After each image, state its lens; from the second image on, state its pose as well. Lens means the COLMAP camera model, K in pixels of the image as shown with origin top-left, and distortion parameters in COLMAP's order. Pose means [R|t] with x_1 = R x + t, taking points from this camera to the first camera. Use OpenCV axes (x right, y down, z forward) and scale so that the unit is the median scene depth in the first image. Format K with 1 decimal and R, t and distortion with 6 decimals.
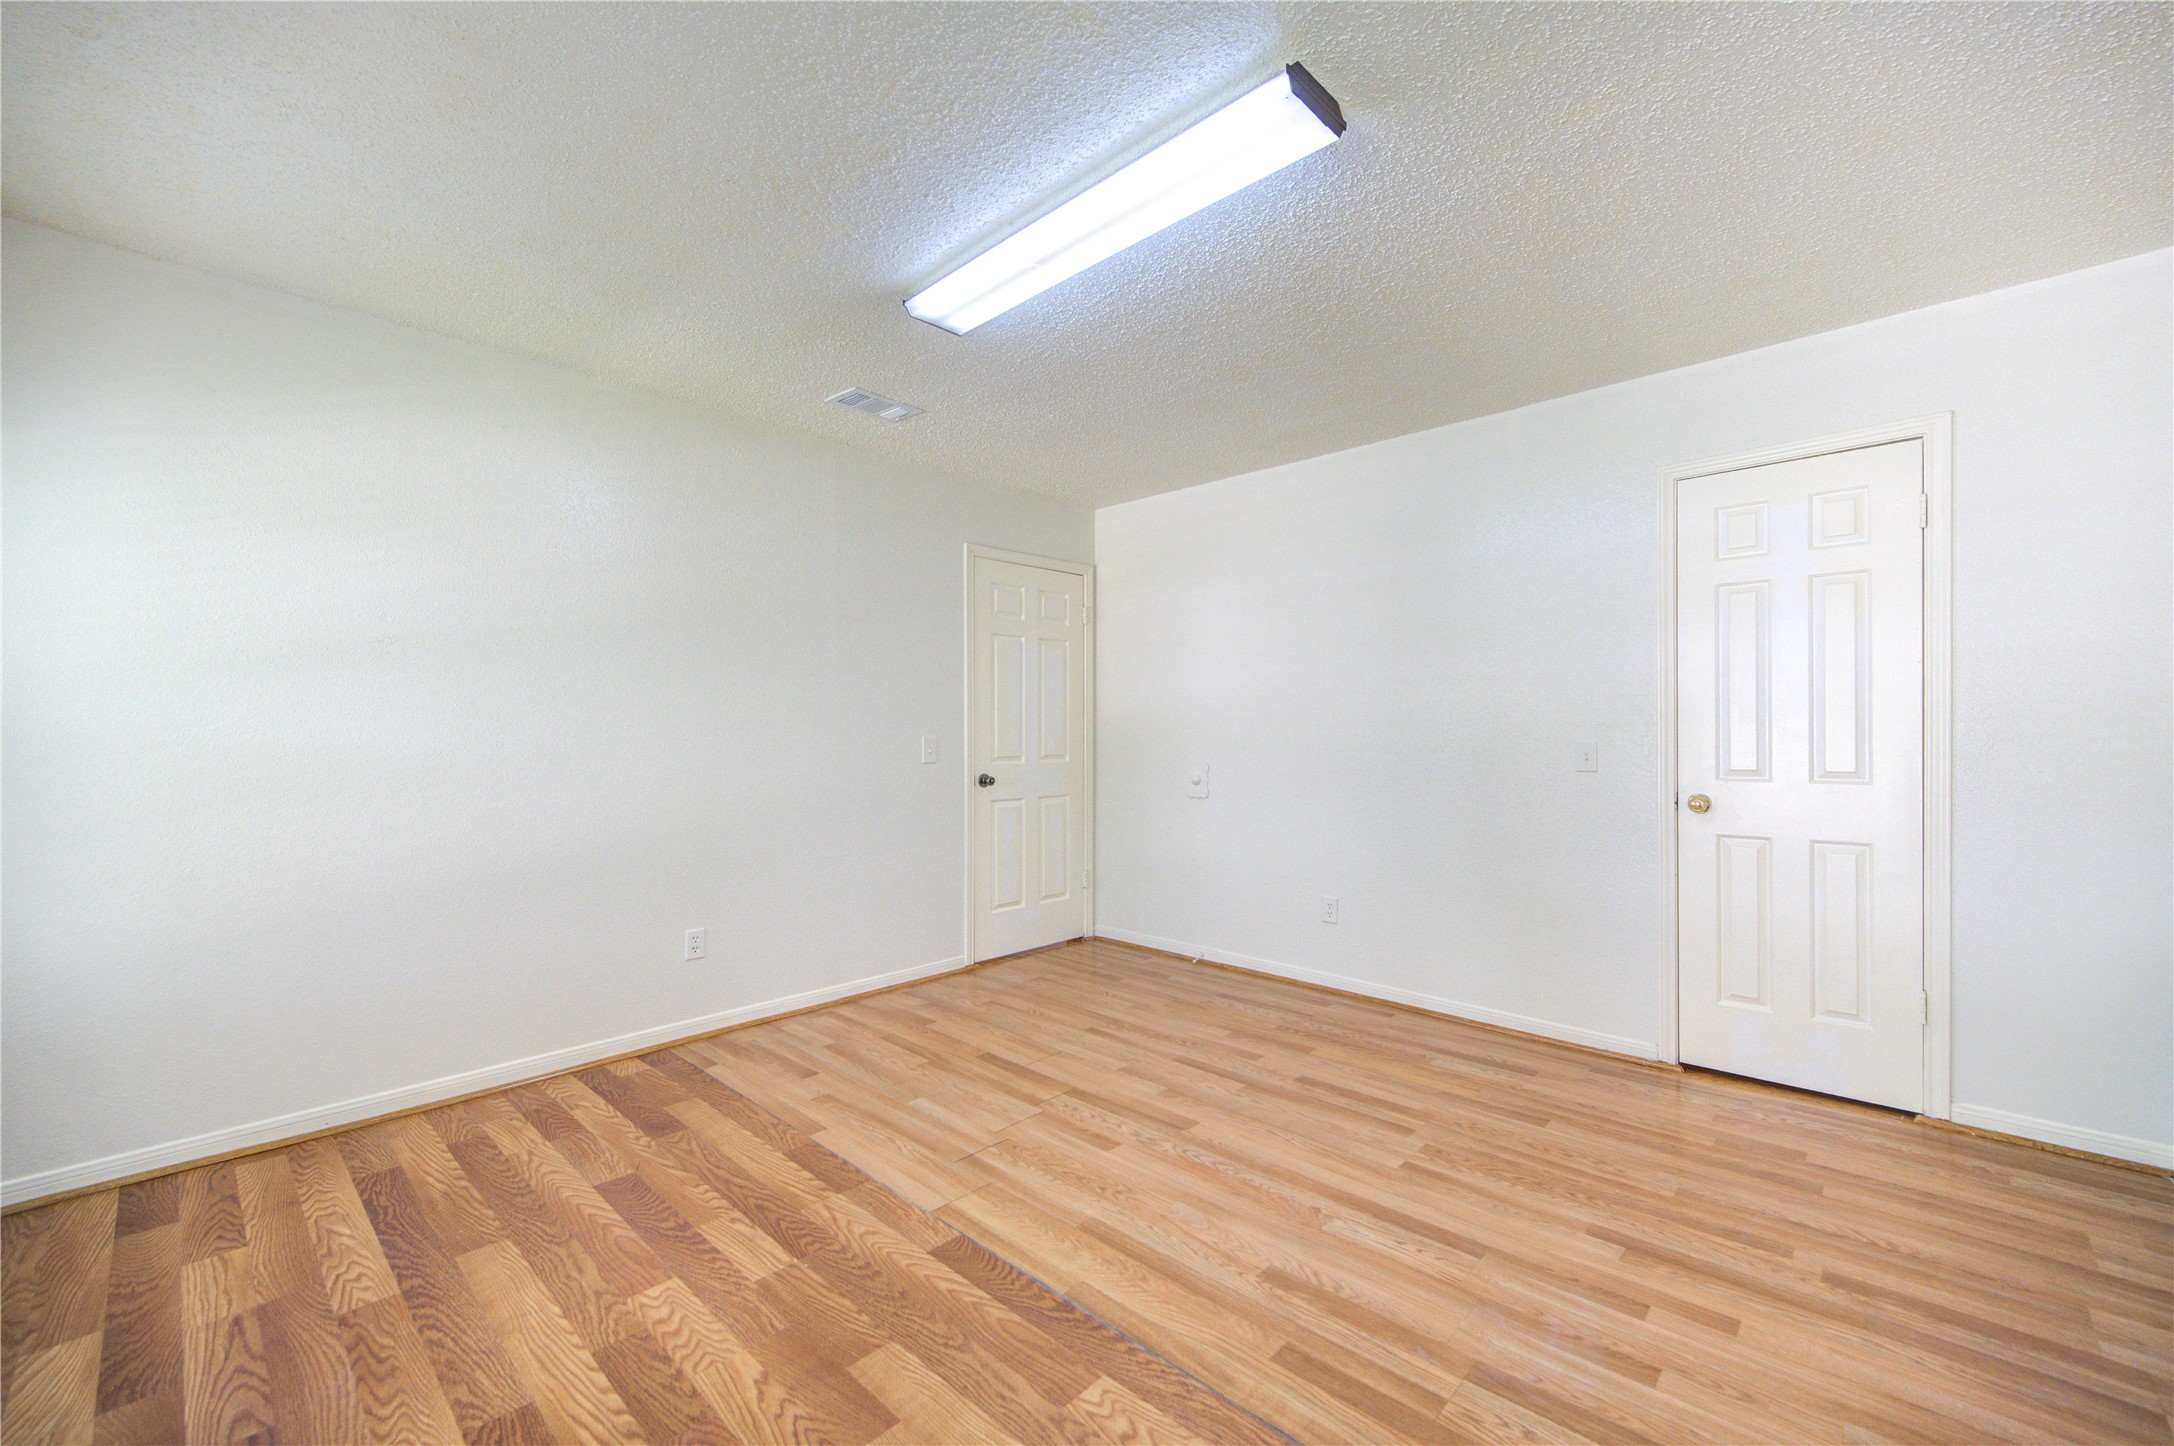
lens RADIAL K [[859.7, 0, 1096.2], [0, 859.7, 731.1], [0, 0, 1]] dist [-0.001957, 0.000073]
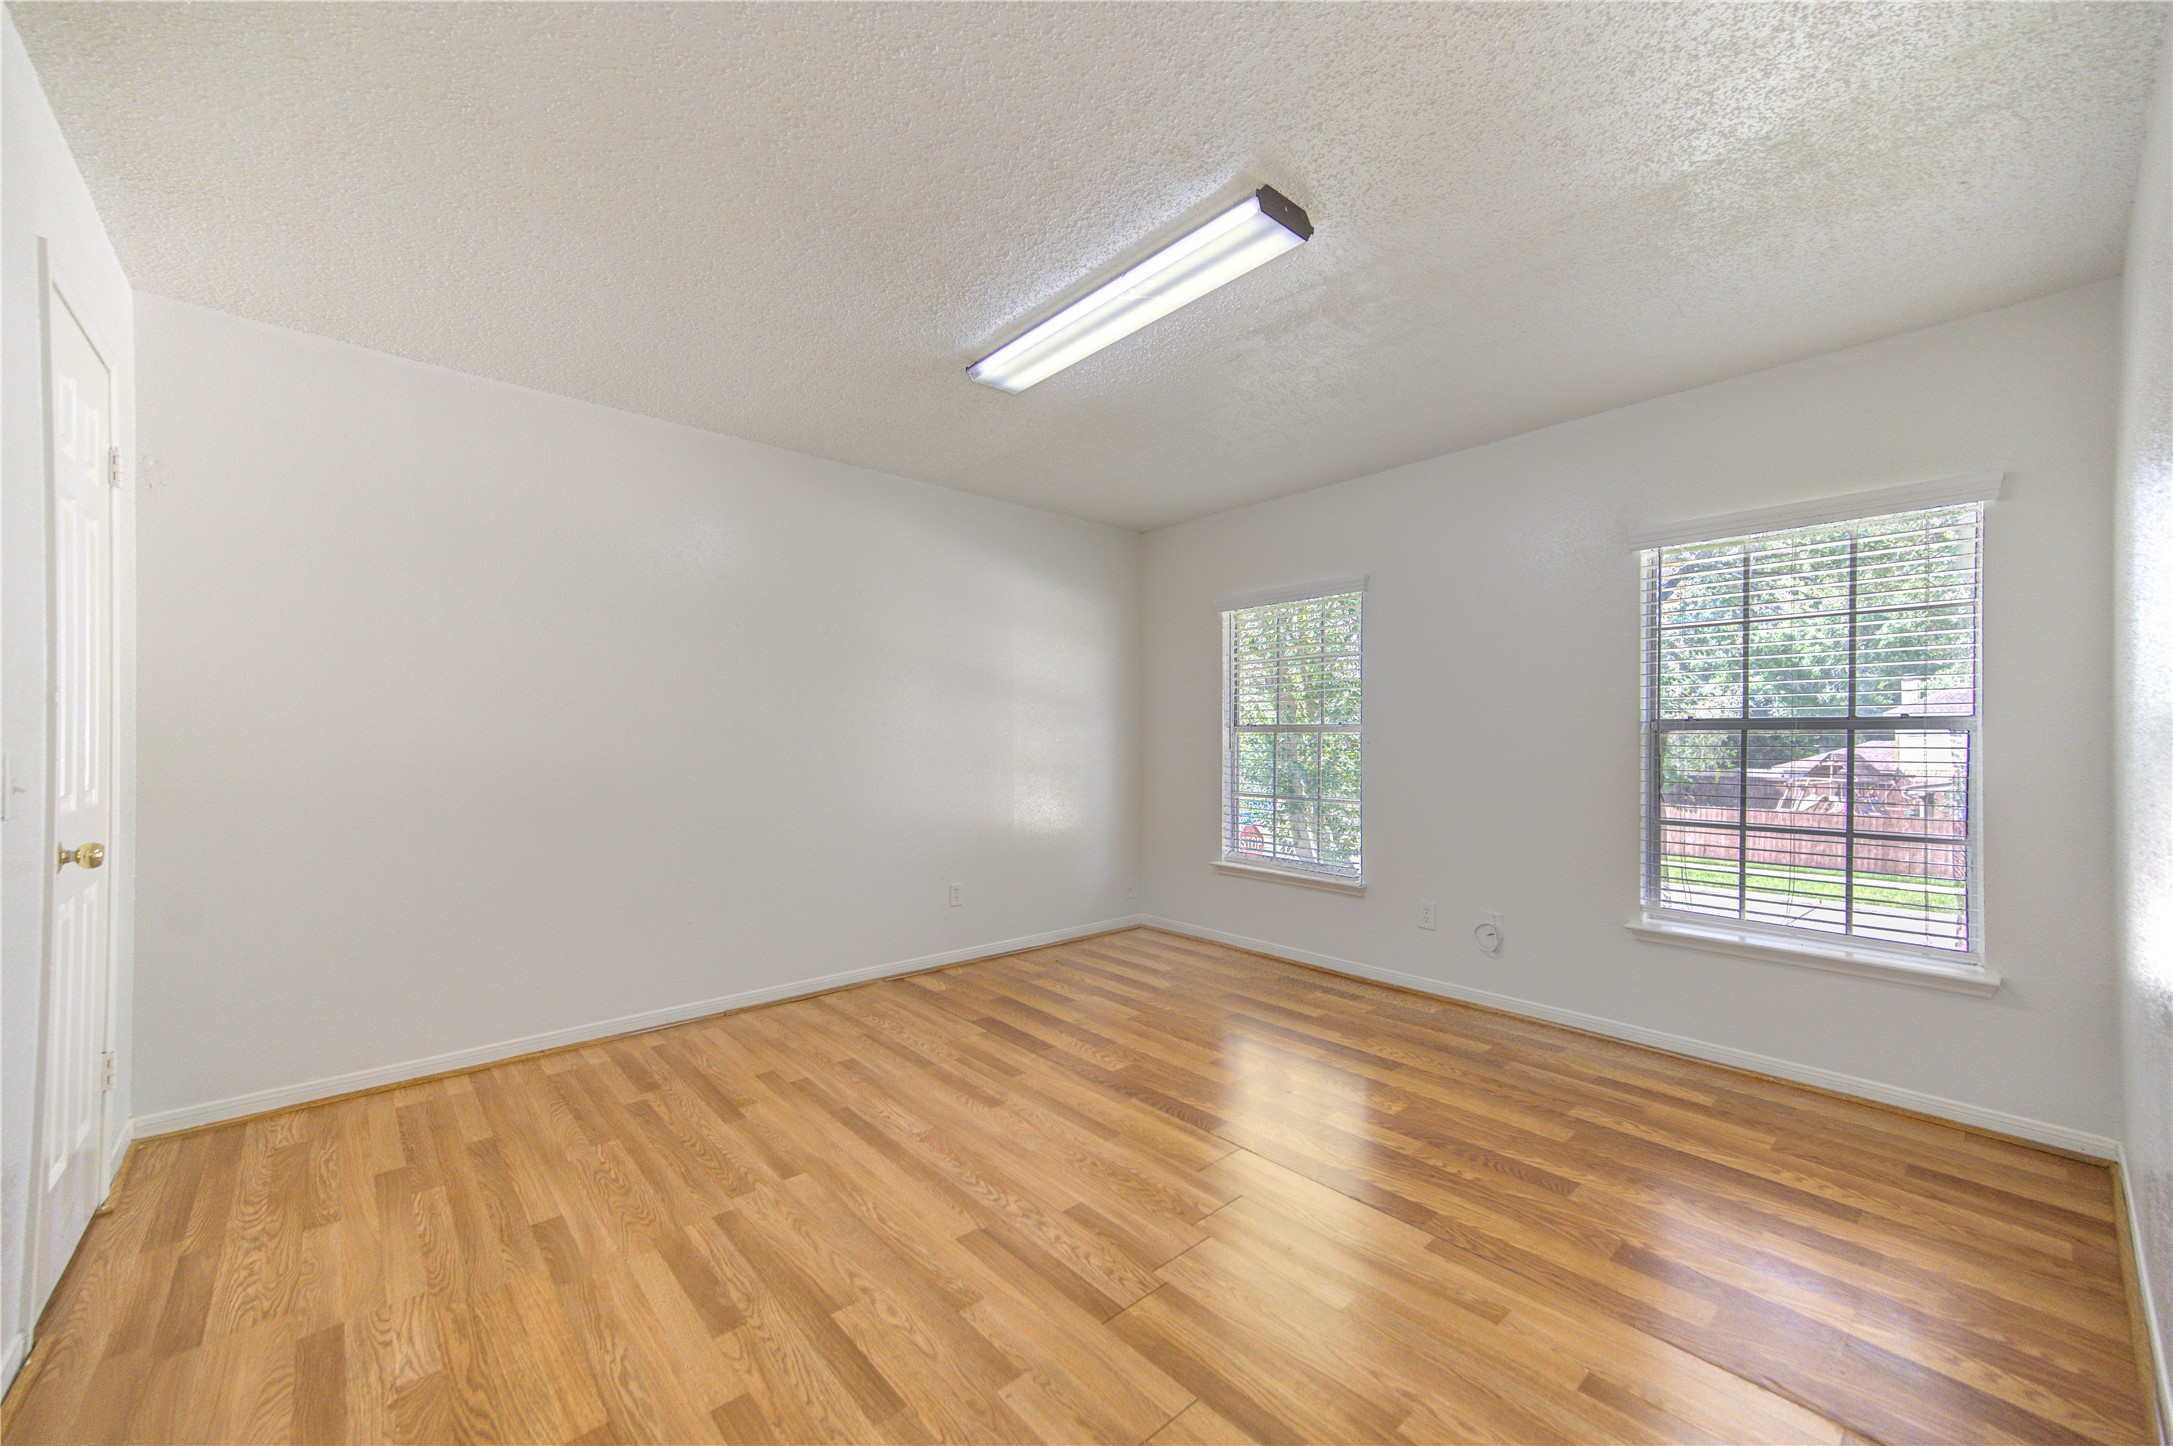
lens RADIAL K [[859.3, 0, 1095.7], [0, 859.3, 731.1], [0, 0, 1]] dist [-0.001957, 0.000073]
pose [[-0.995263, 0.001672, 0.097200, -0.102353], [0.000273, 0.999896, -0.014404, -0.004308], [-0.097214, -0.014310, -0.995161, 2.102310]]
